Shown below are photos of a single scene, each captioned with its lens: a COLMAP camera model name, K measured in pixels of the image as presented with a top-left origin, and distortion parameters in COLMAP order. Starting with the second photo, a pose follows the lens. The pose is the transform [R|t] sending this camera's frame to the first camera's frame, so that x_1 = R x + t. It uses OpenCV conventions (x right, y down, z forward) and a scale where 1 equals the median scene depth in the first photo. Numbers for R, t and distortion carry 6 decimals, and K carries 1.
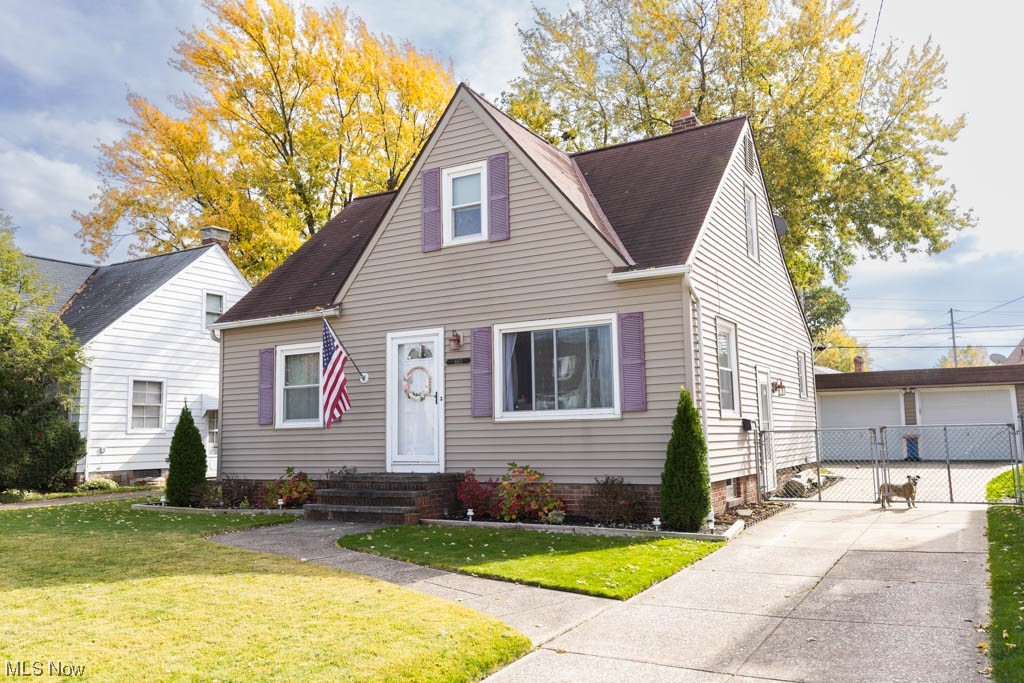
lens RADIAL K [[821.1, 0, 514.0], [0, 821.1, 343.3], [0, 0, 1]] dist [0.001437, -0.000625]
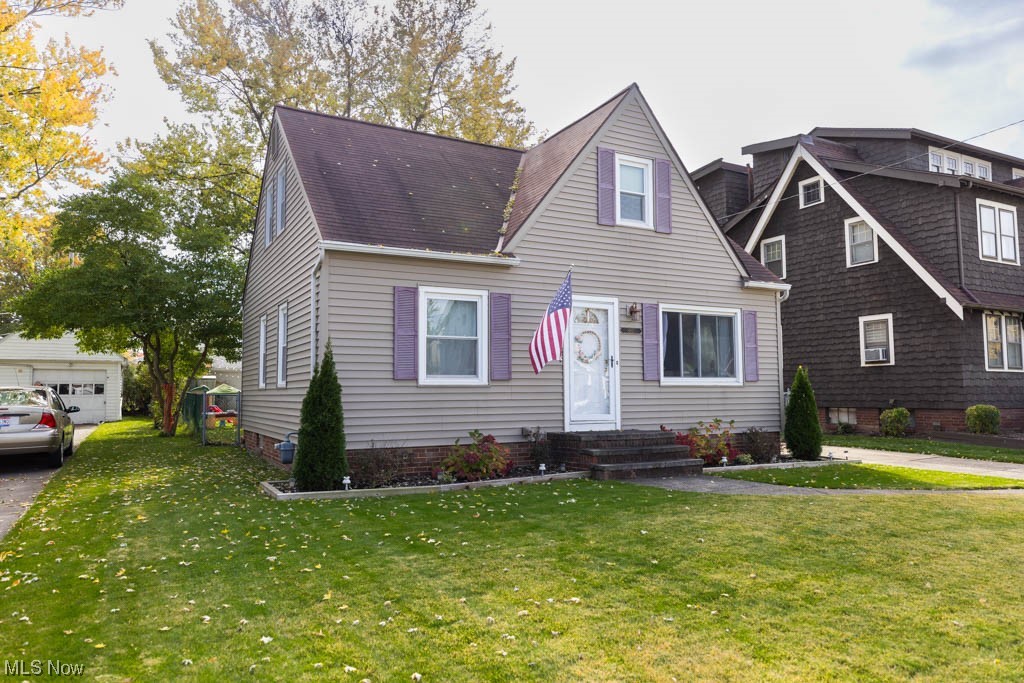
lens RADIAL K [[709.8, 0, 512.6], [0, 709.8, 337.3], [0, 0, 1]] dist [-0.003506, -0.003594]
pose [[0.528894, 0.087227, 0.844193, -0.949674], [-0.098155, 0.994316, -0.041245, 0.085294], [-0.842993, -0.061047, 0.534449, 0.606527]]
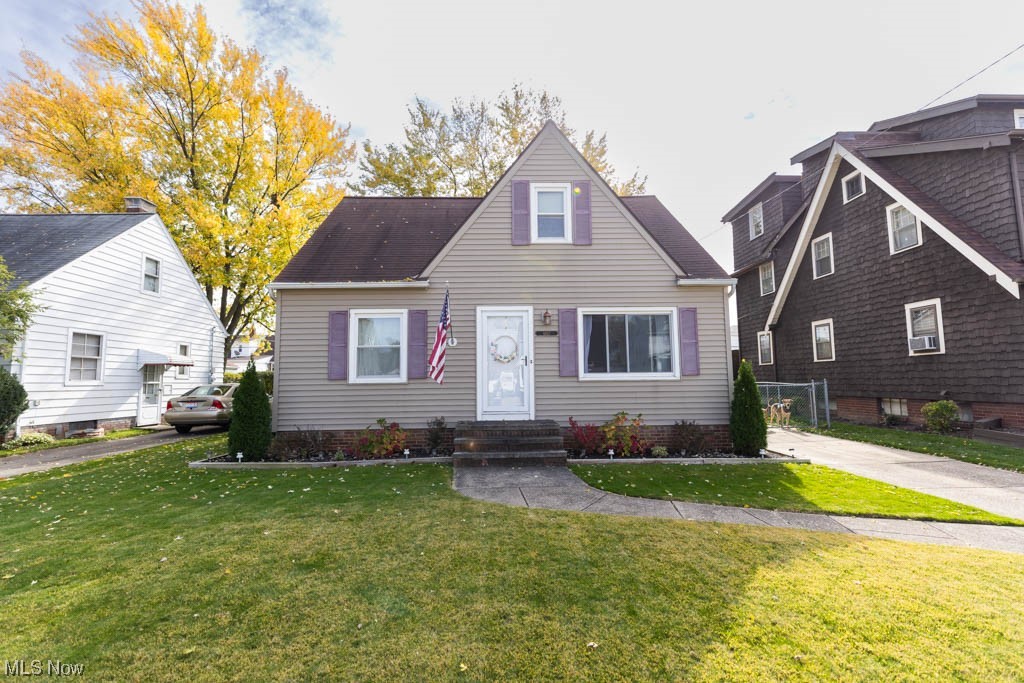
lens RADIAL K [[461.5, 0, 507.3], [0, 461.5, 339.6], [0, 0, 1]] dist [0.002558, 0.000091]
pose [[0.855769, 0.060266, 0.513836, -0.481993], [-0.063885, 0.997901, -0.010642, 0.042644], [-0.513399, -0.023720, 0.857822, 0.402729]]
